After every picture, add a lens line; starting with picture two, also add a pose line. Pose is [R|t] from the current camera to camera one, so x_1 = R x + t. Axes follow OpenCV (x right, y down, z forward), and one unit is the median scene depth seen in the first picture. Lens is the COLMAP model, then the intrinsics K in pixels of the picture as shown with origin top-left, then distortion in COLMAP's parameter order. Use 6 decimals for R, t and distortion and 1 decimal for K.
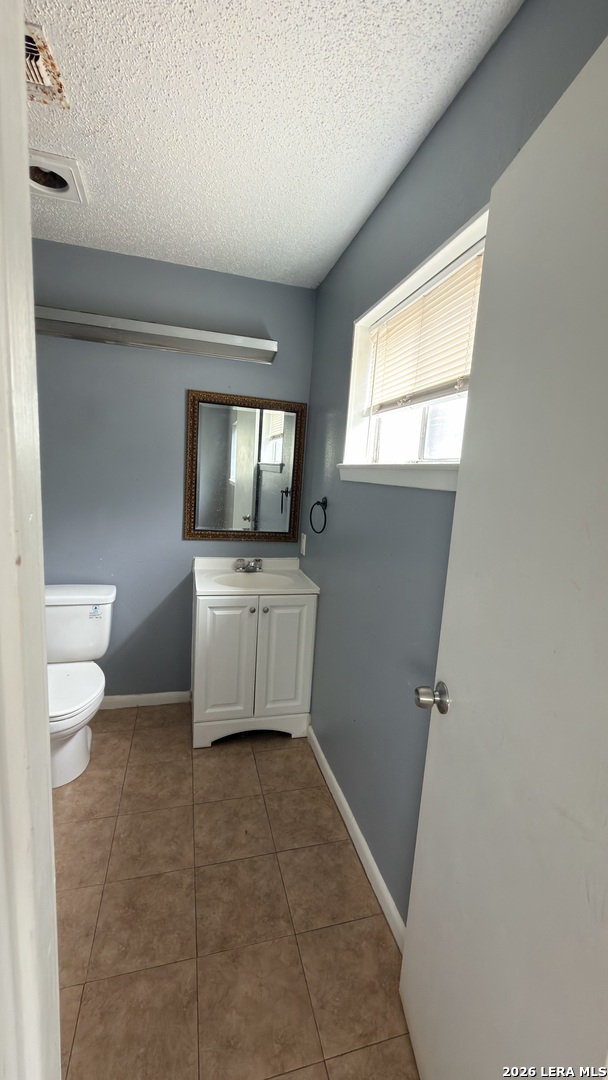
lens RADIAL K [[434.0, 0, 306.1], [0, 434.0, 540.9], [0, 0, 1]] dist [0.001241, -0.000200]
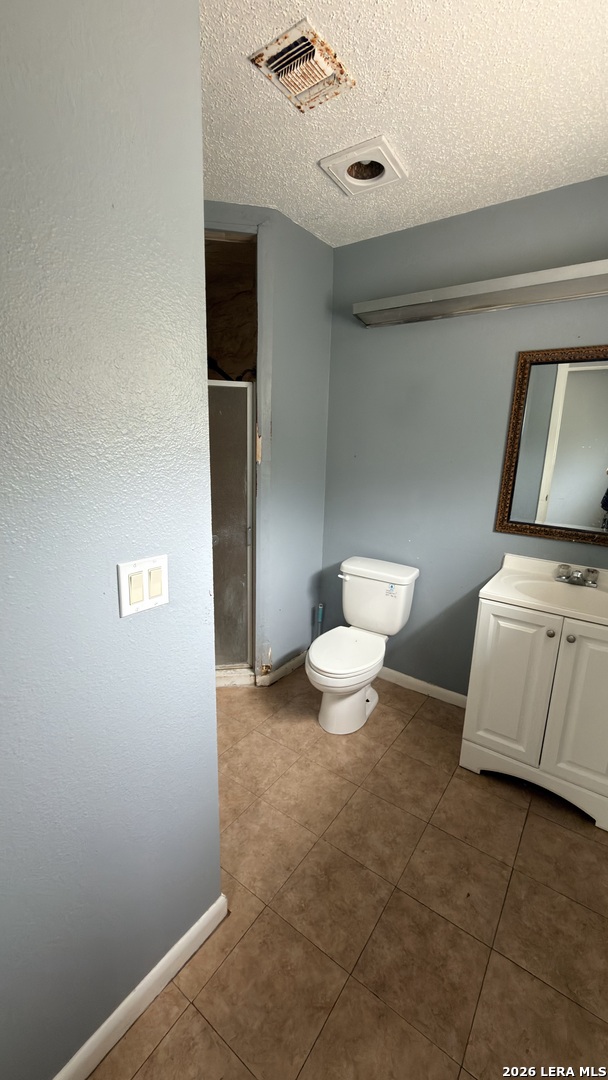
lens RADIAL K [[434.0, 0, 303.9], [0, 434.0, 540.6], [0, 0, 1]] dist [0.001241, -0.000200]
pose [[0.626786, 0.132761, -0.767798, 0.169872], [-0.107837, 0.990675, 0.083268, -0.018180], [0.771693, 0.030606, 0.635258, 0.185212]]
